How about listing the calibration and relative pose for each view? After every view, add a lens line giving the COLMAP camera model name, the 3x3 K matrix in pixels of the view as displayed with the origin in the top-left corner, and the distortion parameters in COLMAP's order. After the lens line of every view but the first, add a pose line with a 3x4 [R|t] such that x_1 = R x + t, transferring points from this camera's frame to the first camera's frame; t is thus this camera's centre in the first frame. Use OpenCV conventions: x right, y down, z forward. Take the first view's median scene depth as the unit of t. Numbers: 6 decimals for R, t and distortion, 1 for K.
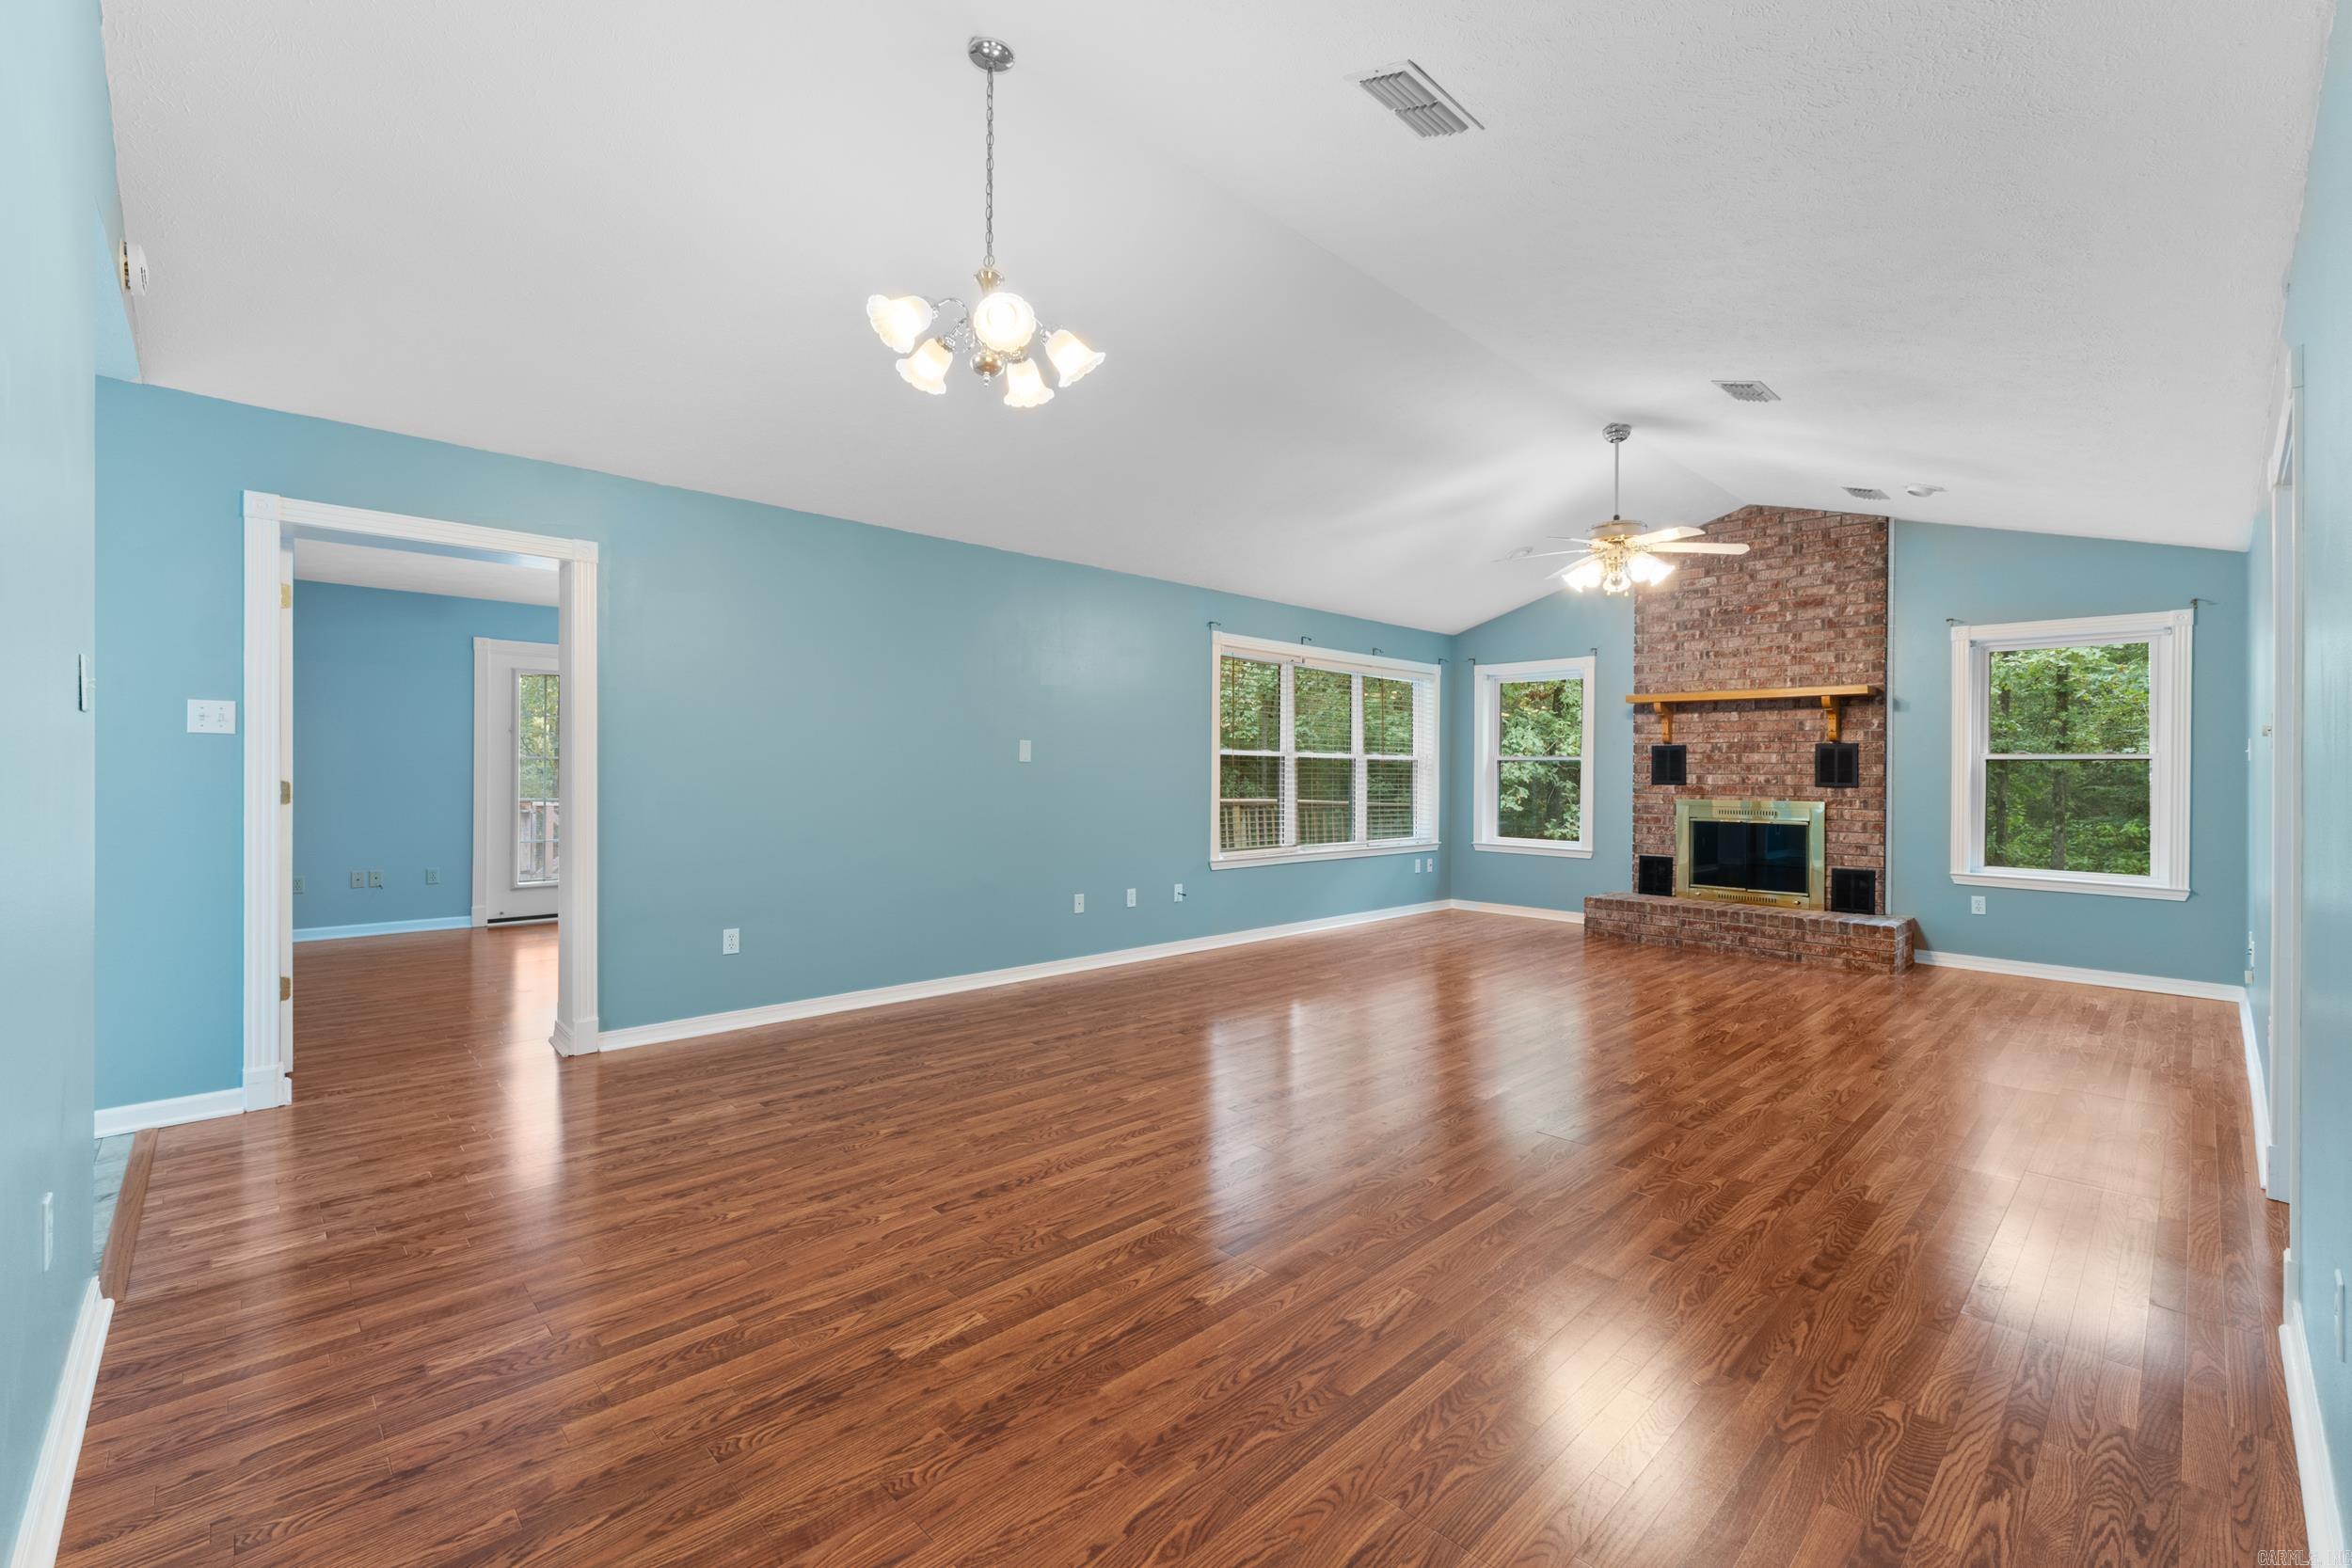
lens RADIAL K [[987.3, 0, 1185.2], [0, 987.3, 776.3], [0, 0, 1]] dist [0.004939, 0.000154]
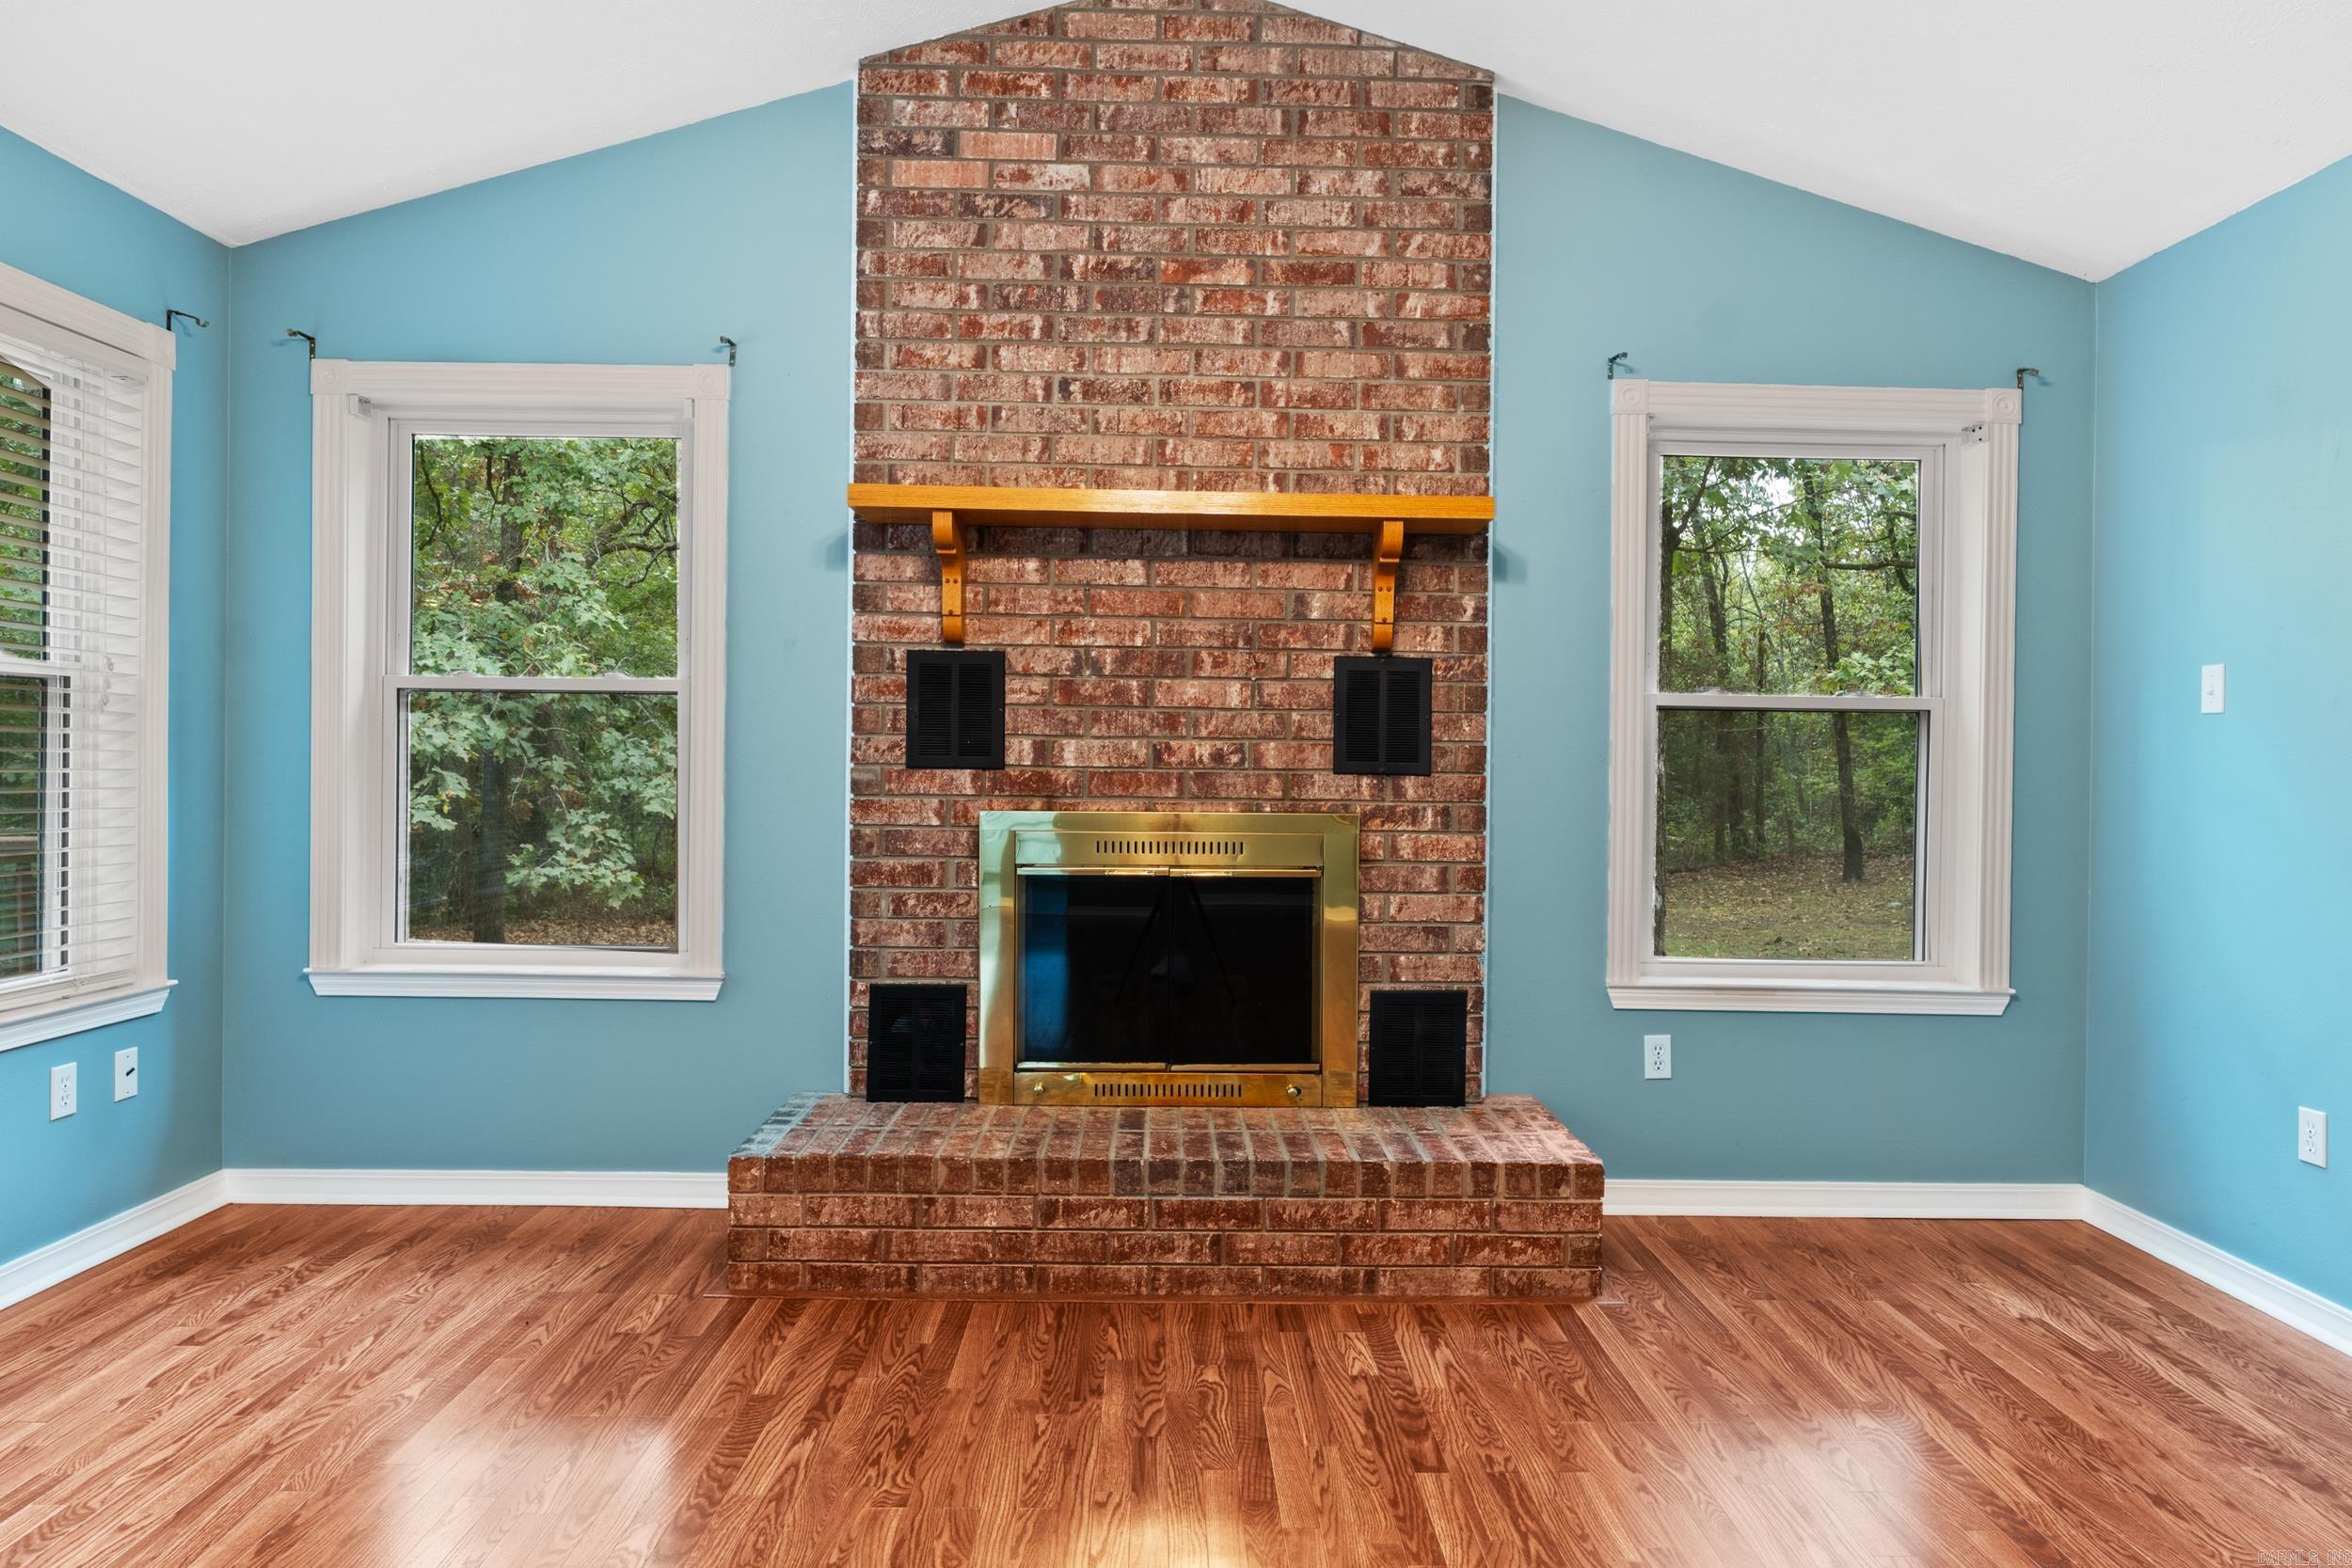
lens RADIAL K [[1454.6, 0, 1181.0], [0, 1454.6, 765.8], [0, 0, 1]] dist [-0.006277, -0.000824]
pose [[0.688127, -0.003683, 0.725581, 0.202914], [-0.004146, 0.999951, 0.009008, 0.003190], [-0.725578, -0.009207, 0.688078, 0.666428]]
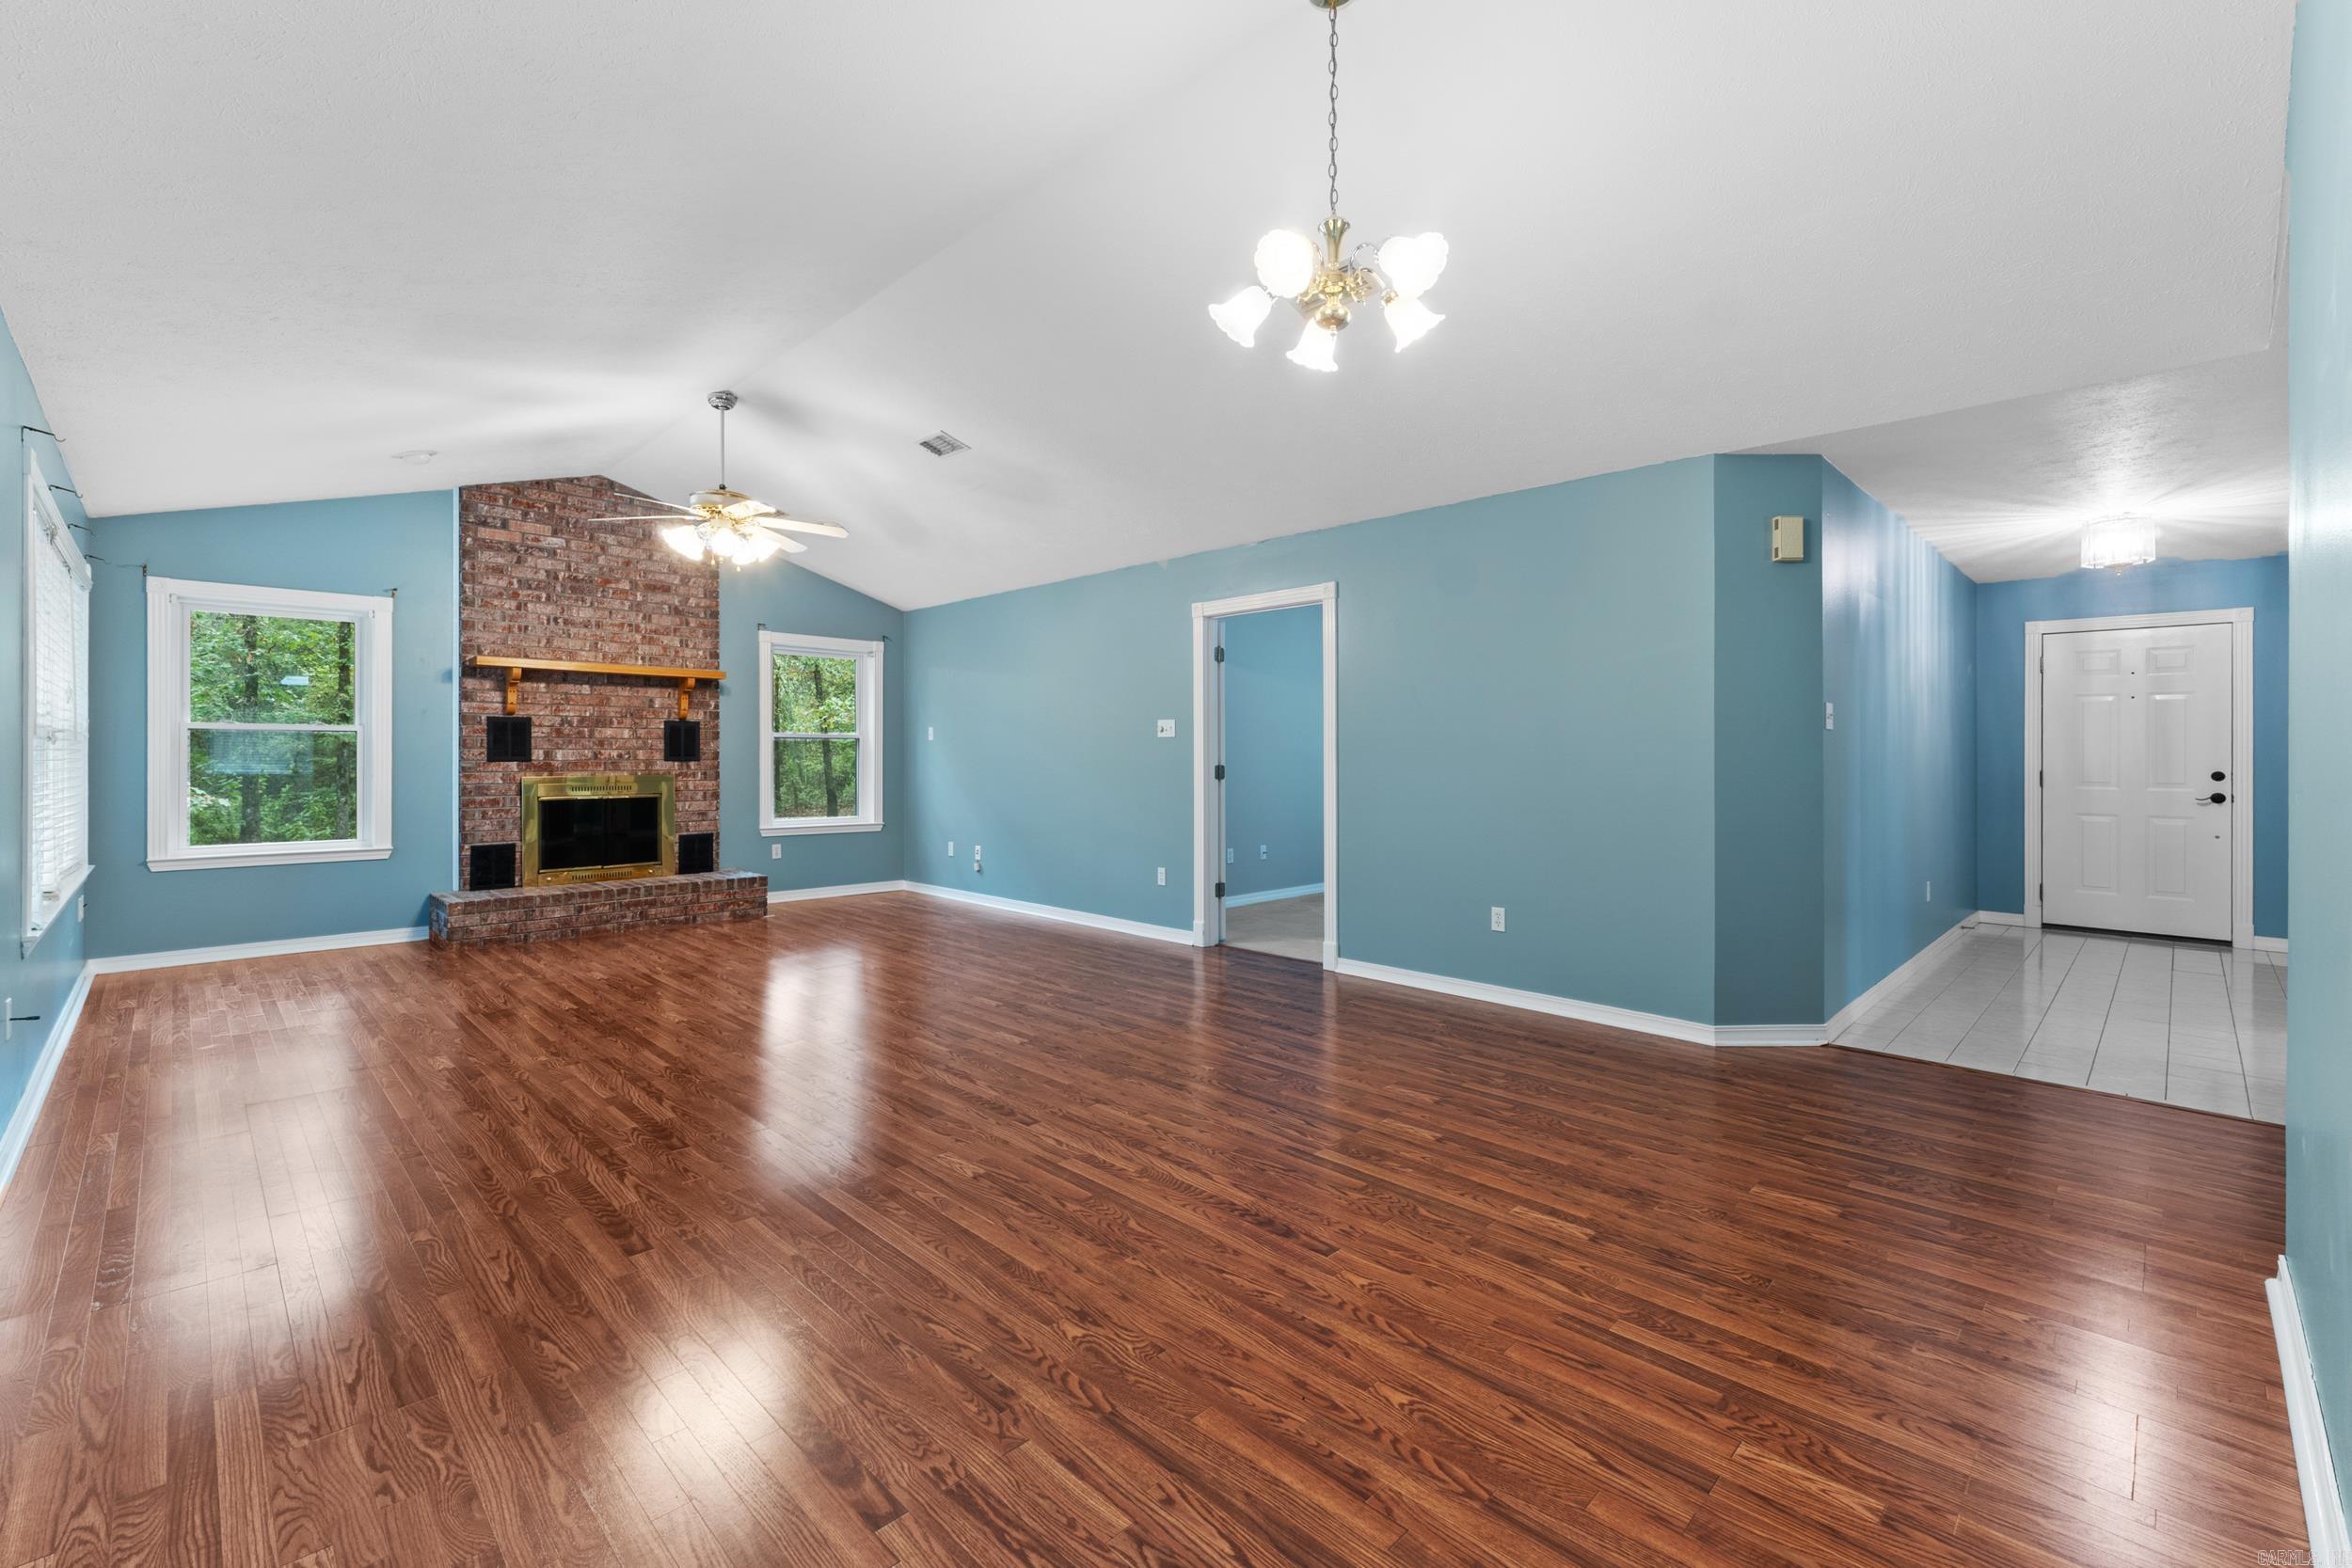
lens RADIAL K [[994.4, 0, 1183.3], [0, 994.4, 753.4], [0, 0, 1]] dist [0.003288, 0.000058]
pose [[-0.014796, -0.007531, 0.999862, -0.447948], [0.001905, 0.999970, 0.007560, -0.004581], [-0.999889, 0.002017, -0.014781, 0.453770]]
